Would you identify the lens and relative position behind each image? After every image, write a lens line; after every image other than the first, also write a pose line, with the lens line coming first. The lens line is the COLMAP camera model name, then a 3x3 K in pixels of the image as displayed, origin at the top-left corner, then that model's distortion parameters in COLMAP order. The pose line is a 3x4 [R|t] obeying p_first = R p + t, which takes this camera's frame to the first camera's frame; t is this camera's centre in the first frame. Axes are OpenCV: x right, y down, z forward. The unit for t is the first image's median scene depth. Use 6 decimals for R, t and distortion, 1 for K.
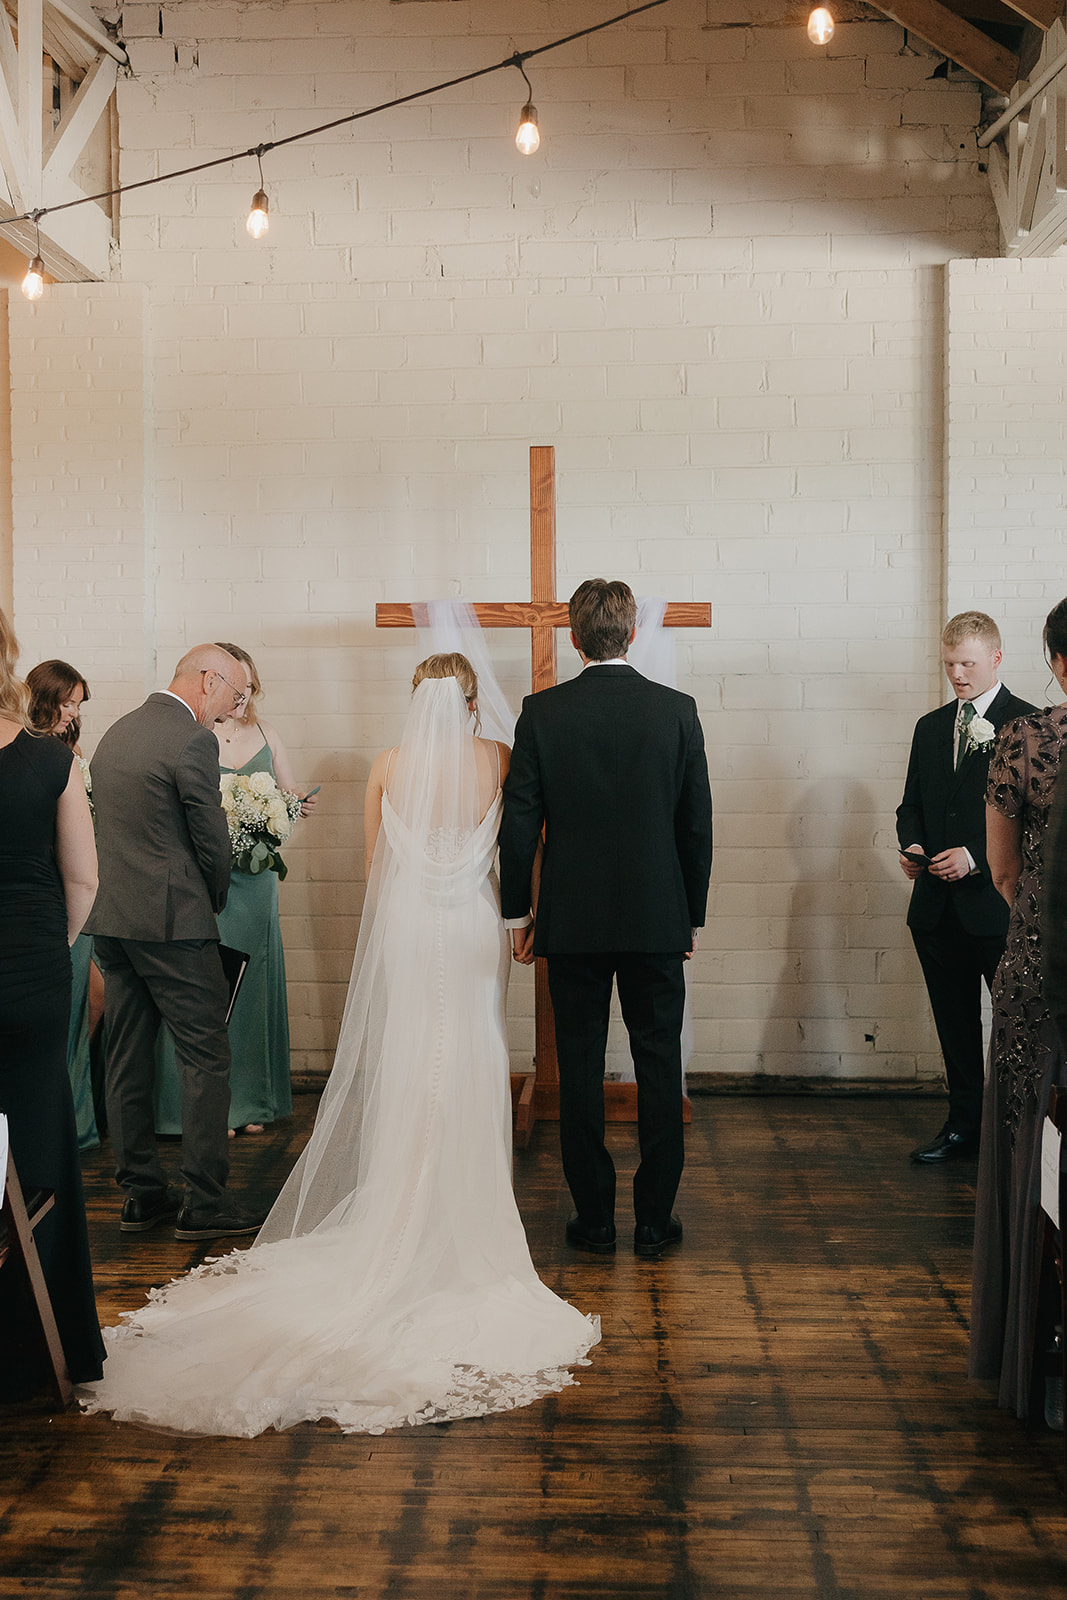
lens RADIAL K [[1833.3, 0, 596.2], [0, 1833.3, 751.3], [0, 0, 1]] dist [0.002329, 0.000000]
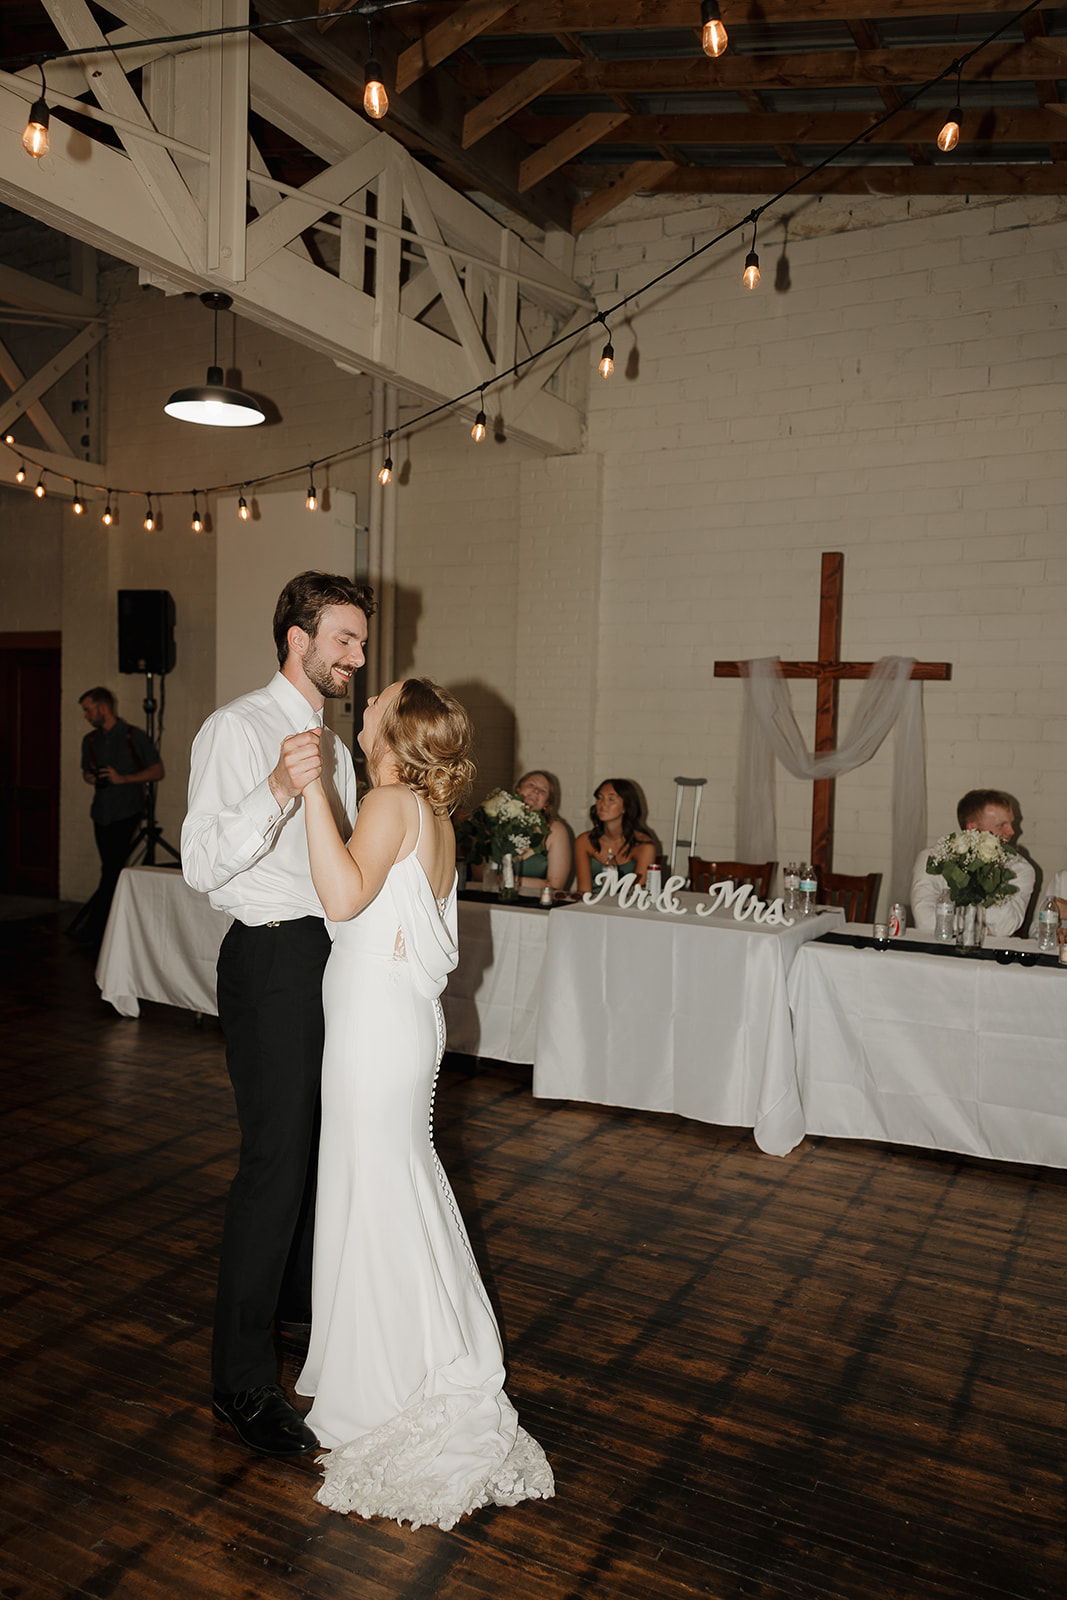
lens RADIAL K [[1289.4, 0, 523.1], [0, 1289.4, 804.5], [0, 0, 1]] dist [0.008954, 0.001188]
pose [[0.894648, 0.055563, -0.443304, 0.196496], [-0.040357, 0.998231, 0.043671, -0.003480], [0.444946, -0.021179, 0.895307, -0.012105]]
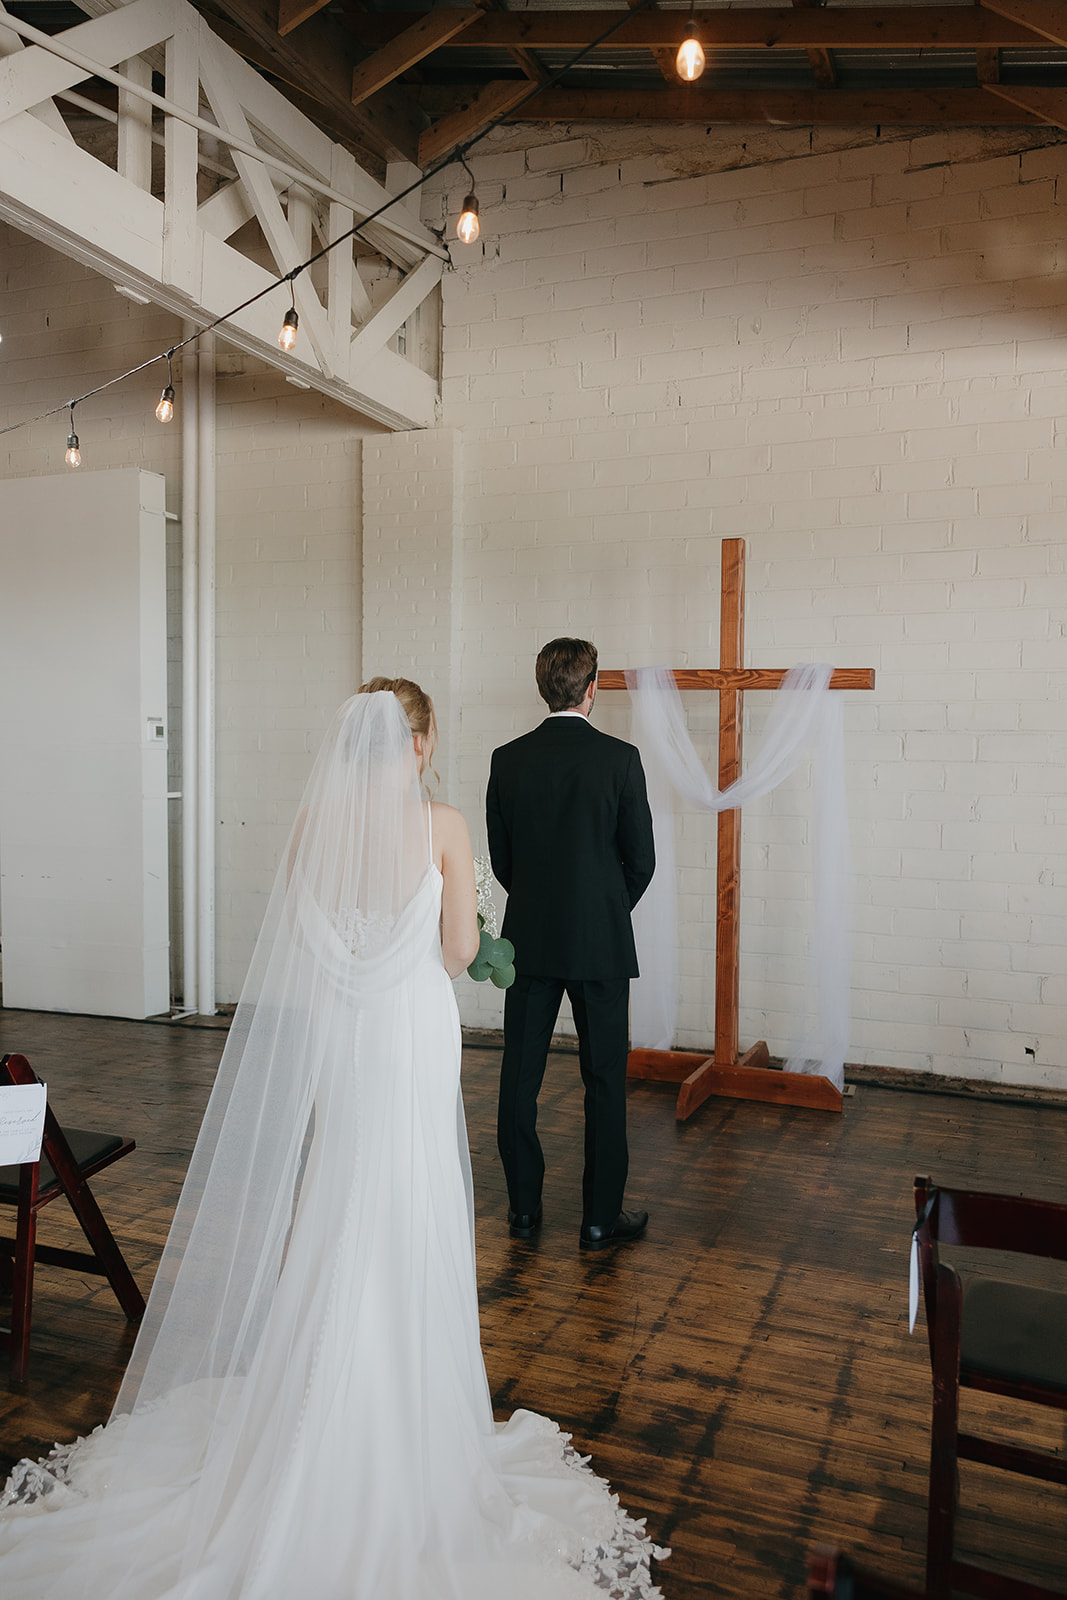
lens RADIAL K [[1289.4, 0, 521.5], [0, 1289.4, 809.9], [0, 0, 1]] dist [0.008954, 0.001188]
pose [[0.938009, 0.033127, -0.345025, 0.126635], [-0.025210, 0.999306, 0.027409, -0.007668], [0.345694, -0.017012, 0.938193, 0.142688]]
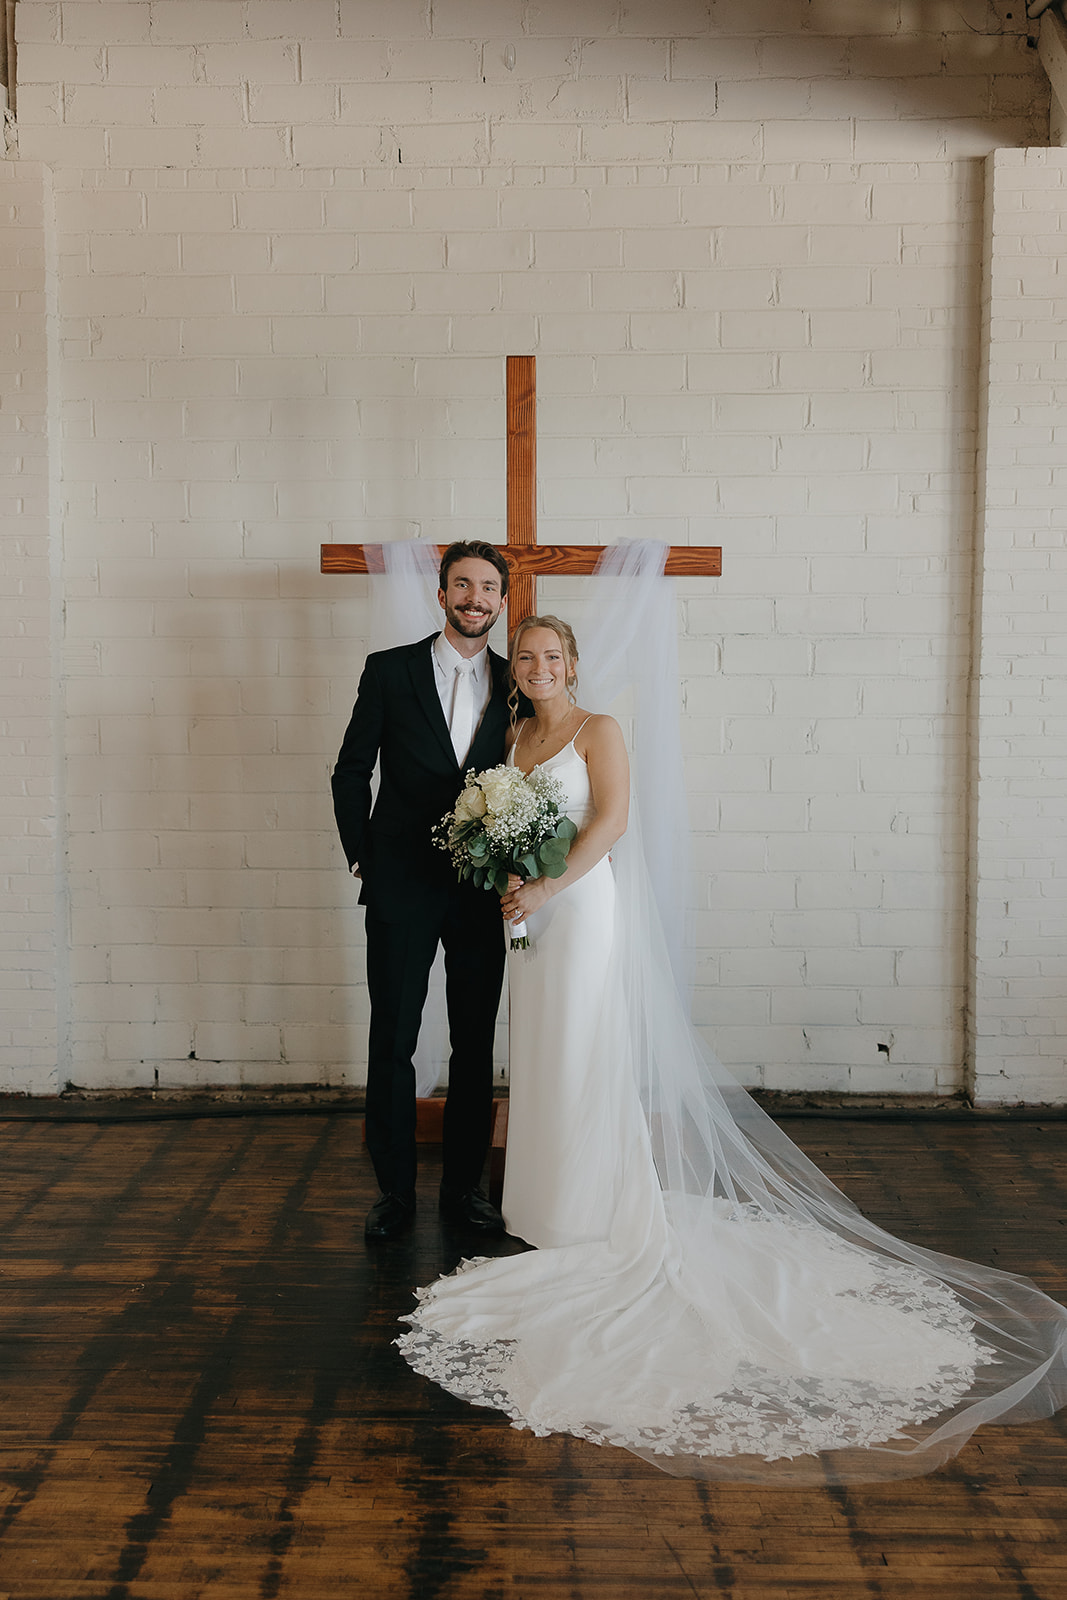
lens RADIAL K [[1620.1, 0, 572.8], [0, 1620.1, 778.3], [0, 0, 1]] dist [0.018527, 0.000000]
pose [[0.999557, 0.005211, 0.029308, -0.024278], [-0.006418, 0.999129, 0.041242, -0.004734], [-0.029067, -0.041412, 0.998719, 0.233215]]
